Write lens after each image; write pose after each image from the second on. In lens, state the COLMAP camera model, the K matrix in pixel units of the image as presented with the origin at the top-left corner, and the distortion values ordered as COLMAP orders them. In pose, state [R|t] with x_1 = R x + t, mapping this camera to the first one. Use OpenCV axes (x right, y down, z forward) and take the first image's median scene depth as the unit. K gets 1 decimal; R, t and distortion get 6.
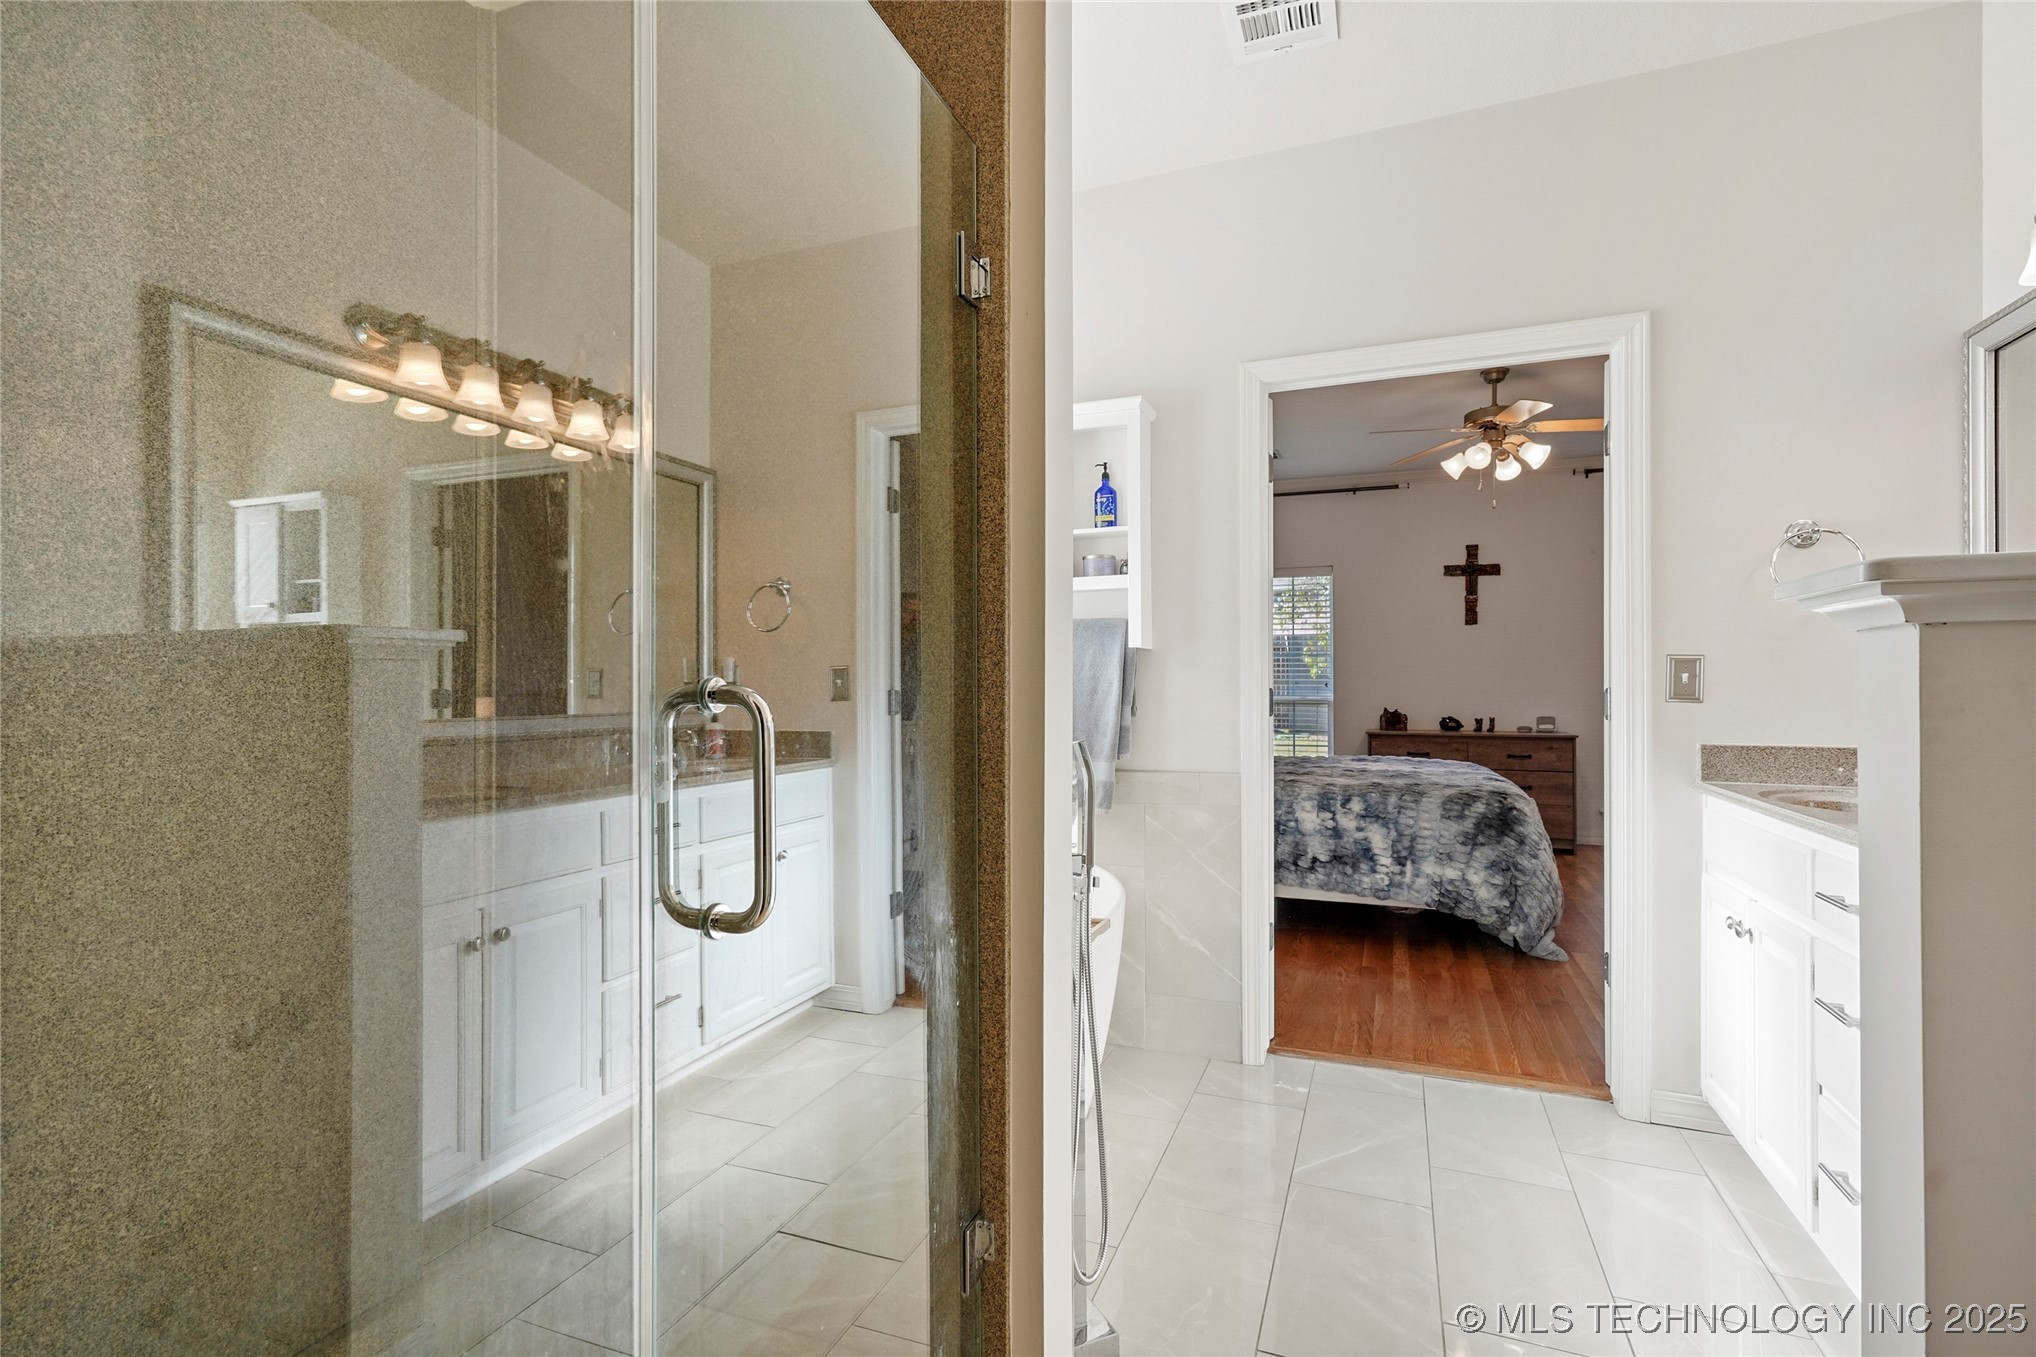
lens RADIAL K [[959.4, 0, 1014.1], [0, 959.4, 671.3], [0, 0, 1]] dist [0.004578, 0.003483]
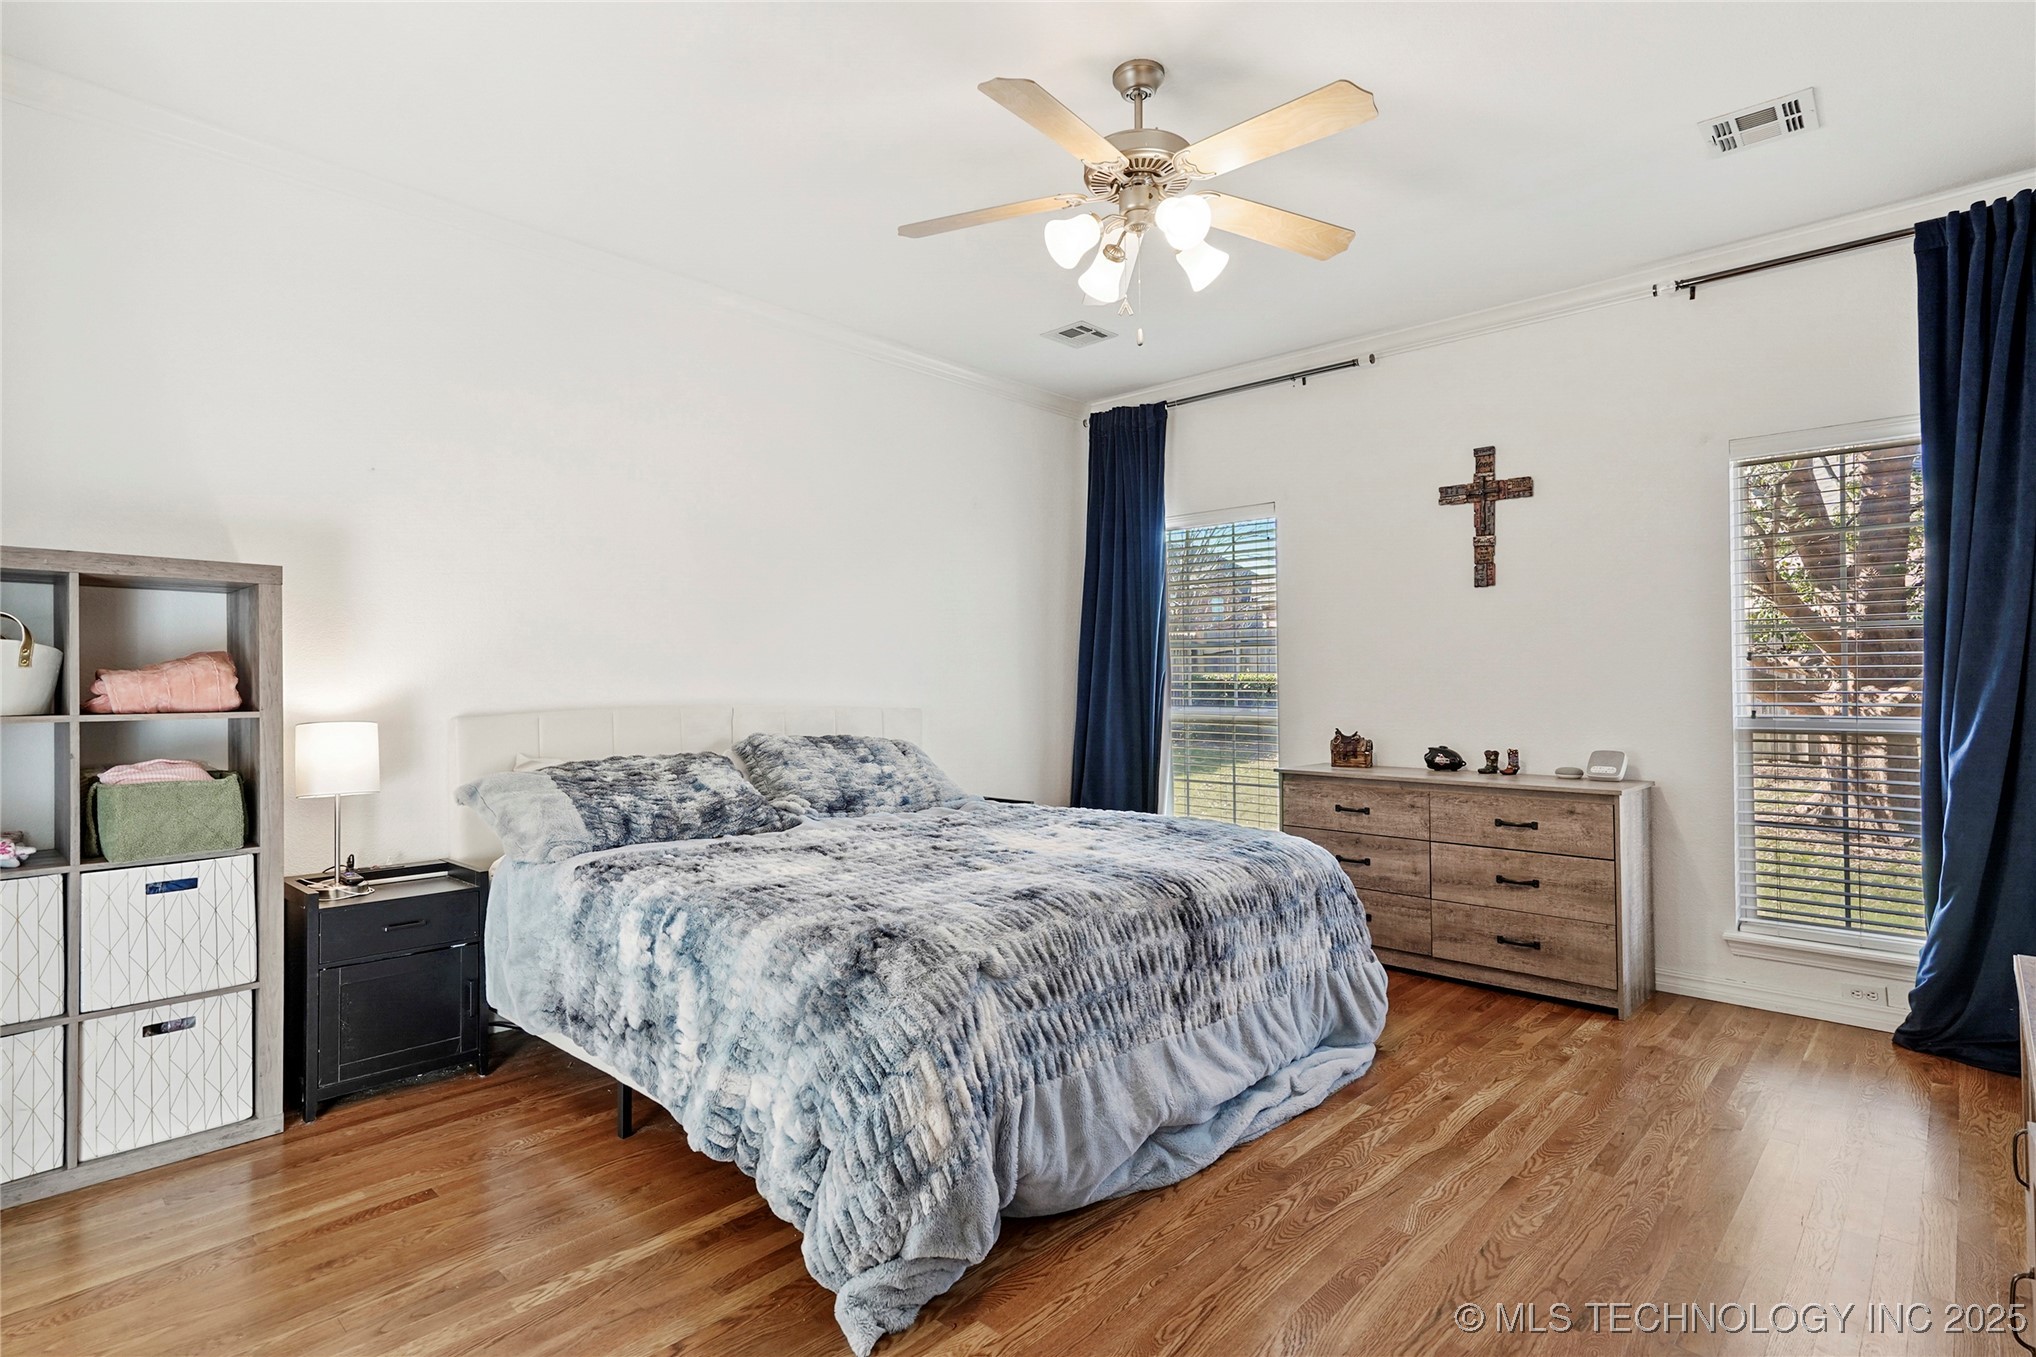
lens RADIAL K [[959.4, 0, 1025.1], [0, 959.4, 689.2], [0, 0, 1]] dist [0.004578, 0.003483]
pose [[0.914534, -0.002907, -0.404499, 0.459522], [0.010751, 0.999796, 0.017123, -0.000157], [0.404366, -0.020008, 0.914378, 0.364942]]
